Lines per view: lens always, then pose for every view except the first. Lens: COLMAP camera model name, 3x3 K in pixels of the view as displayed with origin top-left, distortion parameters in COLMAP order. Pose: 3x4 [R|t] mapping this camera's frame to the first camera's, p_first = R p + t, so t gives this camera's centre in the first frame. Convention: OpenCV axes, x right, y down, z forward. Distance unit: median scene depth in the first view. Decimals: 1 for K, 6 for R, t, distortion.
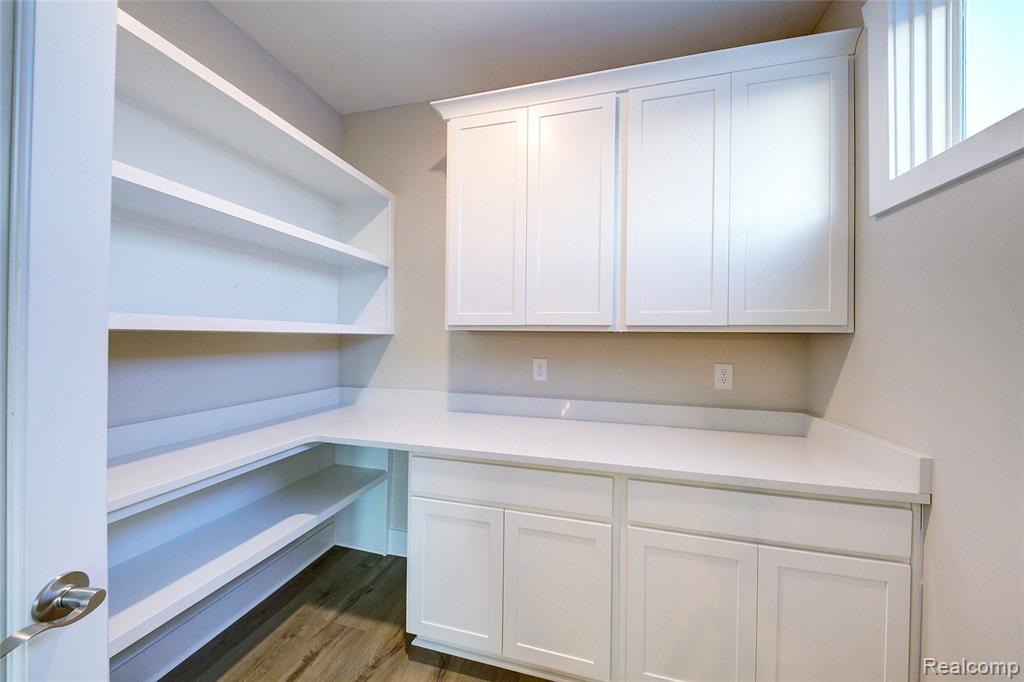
lens RADIAL K [[354.1, 0, 513.5], [0, 354.1, 339.0], [0, 0, 1]] dist [-0.001600, -0.000795]
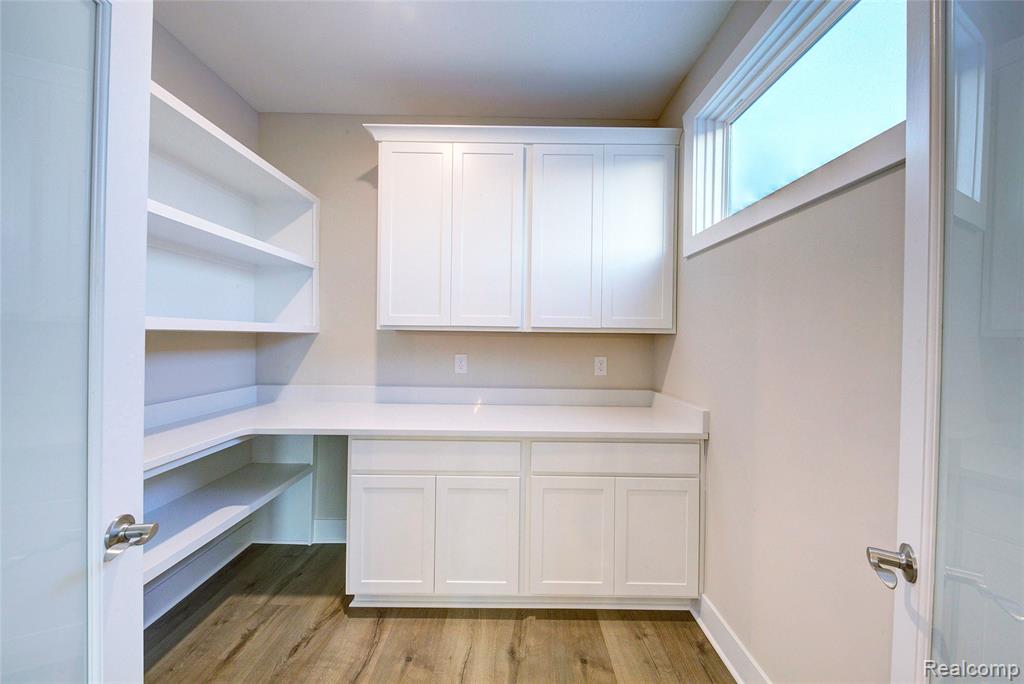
lens RADIAL K [[354.1, 0, 513.0], [0, 354.1, 340.0], [0, 0, 1]] dist [-0.001600, -0.000795]
pose [[0.968959, 0.000097, 0.247222, -0.064235], [-0.001801, 0.999976, 0.006666, -0.000114], [-0.247216, -0.006905, 0.968936, -0.236967]]
